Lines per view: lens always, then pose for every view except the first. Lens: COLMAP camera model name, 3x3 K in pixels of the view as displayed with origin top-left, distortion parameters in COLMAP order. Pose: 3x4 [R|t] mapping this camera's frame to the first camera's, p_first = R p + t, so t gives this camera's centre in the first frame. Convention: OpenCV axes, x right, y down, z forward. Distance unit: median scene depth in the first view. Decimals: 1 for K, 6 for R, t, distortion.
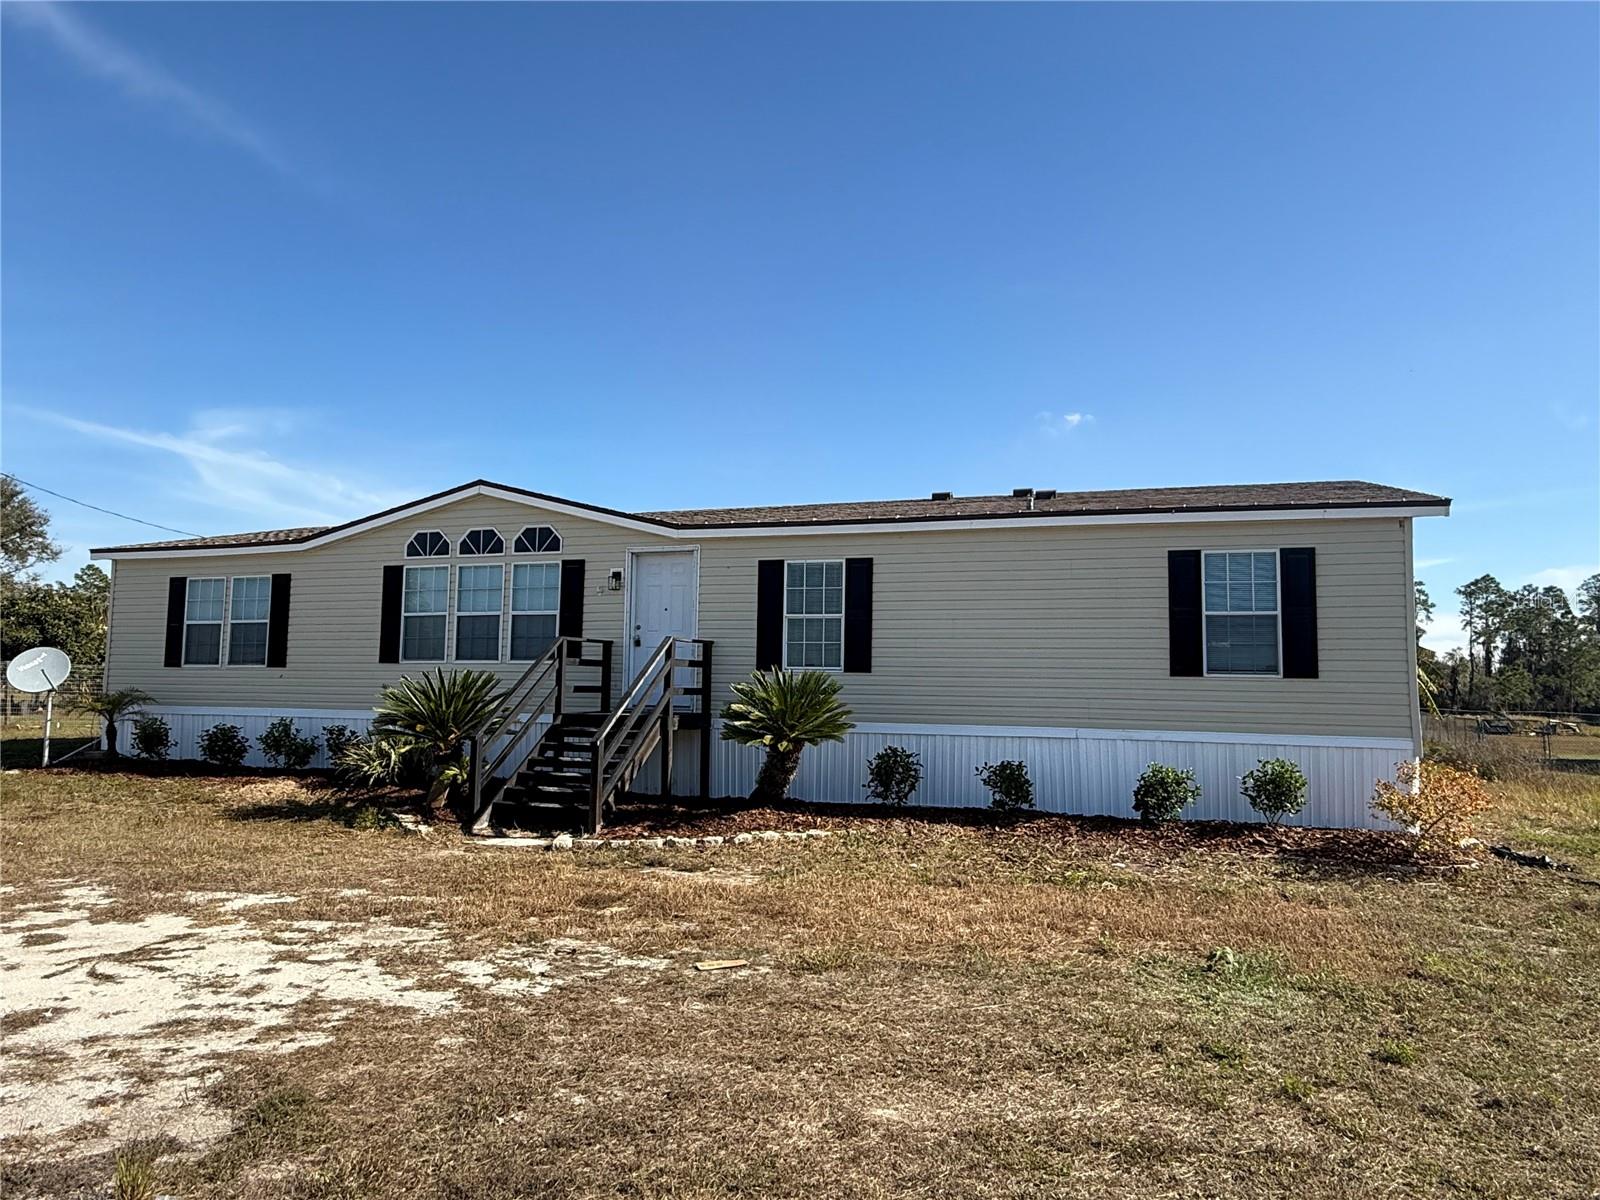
lens RADIAL K [[1003.2, 0, 803.9], [0, 1003.2, 601.3], [0, 0, 1]] dist [-0.011577, -0.004940]
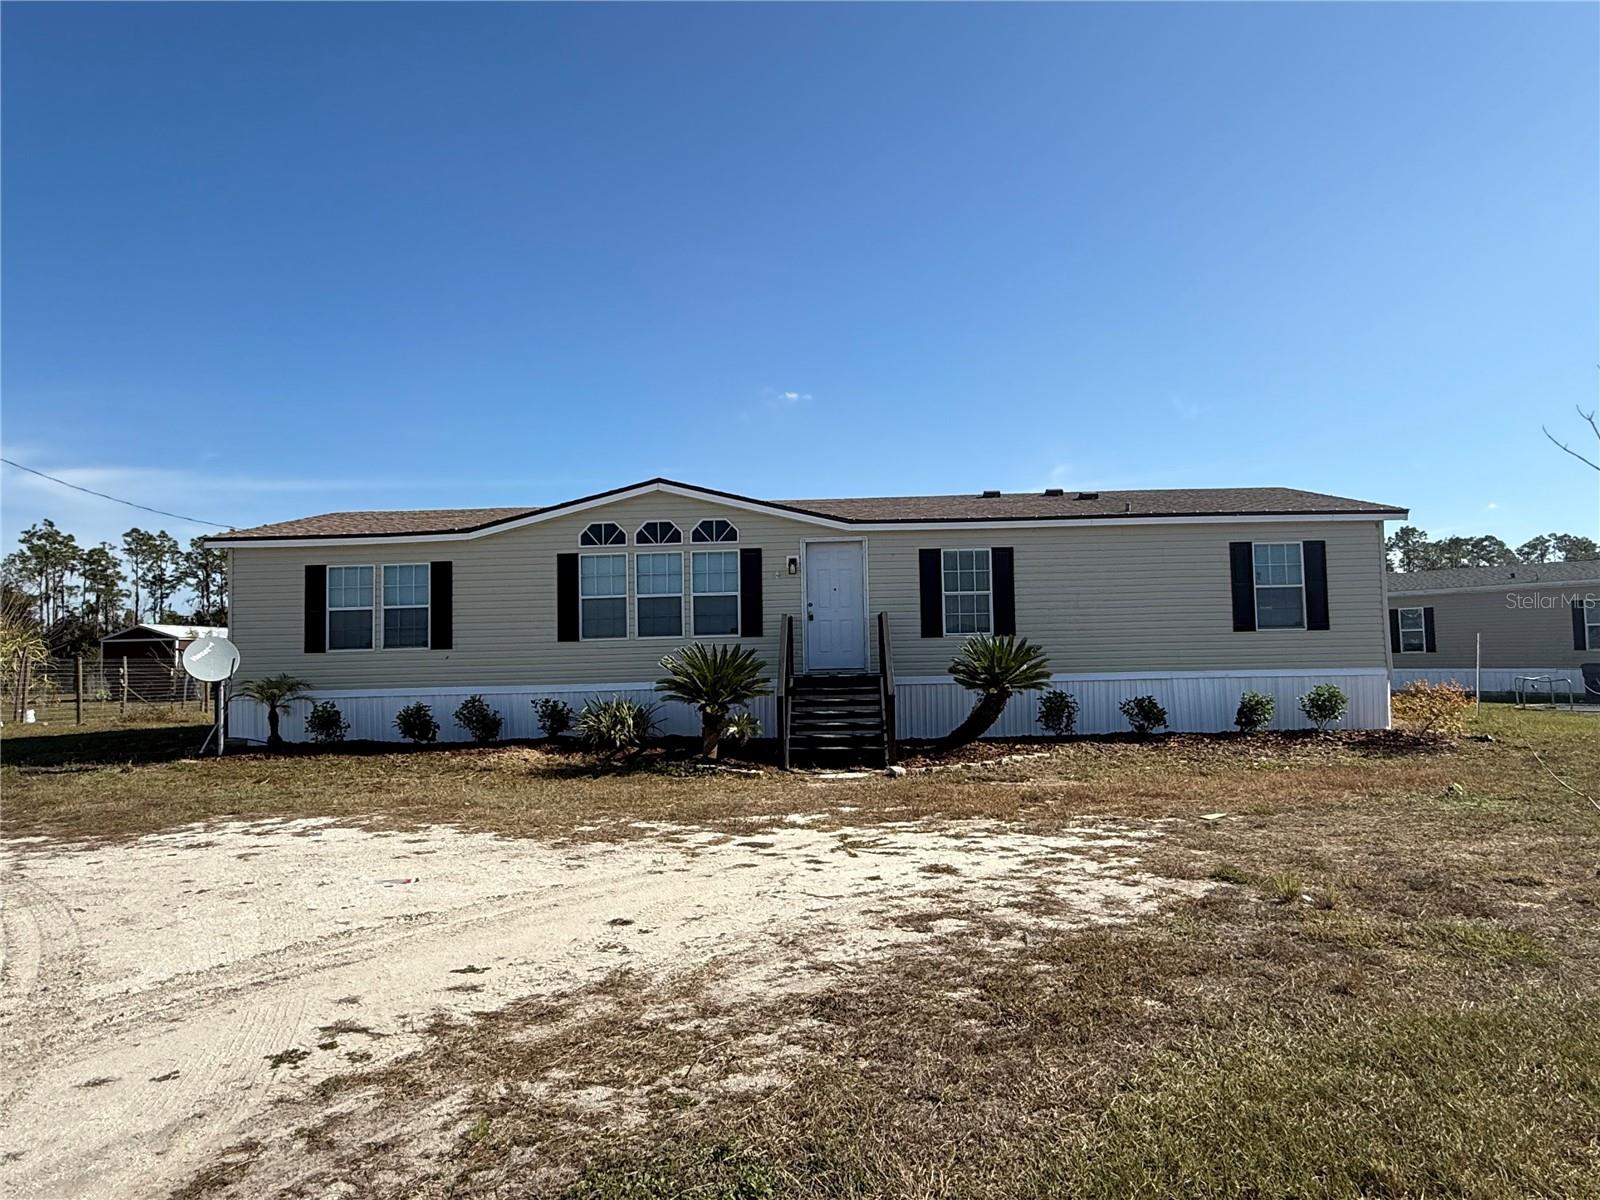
lens RADIAL K [[1003.2, 0, 793.4], [0, 1003.2, 598.6], [0, 0, 1]] dist [-0.011577, -0.004940]
pose [[0.958570, -0.019008, 0.284221, -0.518196], [0.011471, 0.999538, 0.028159, -0.015263], [-0.284625, -0.023732, 0.958345, -0.142849]]
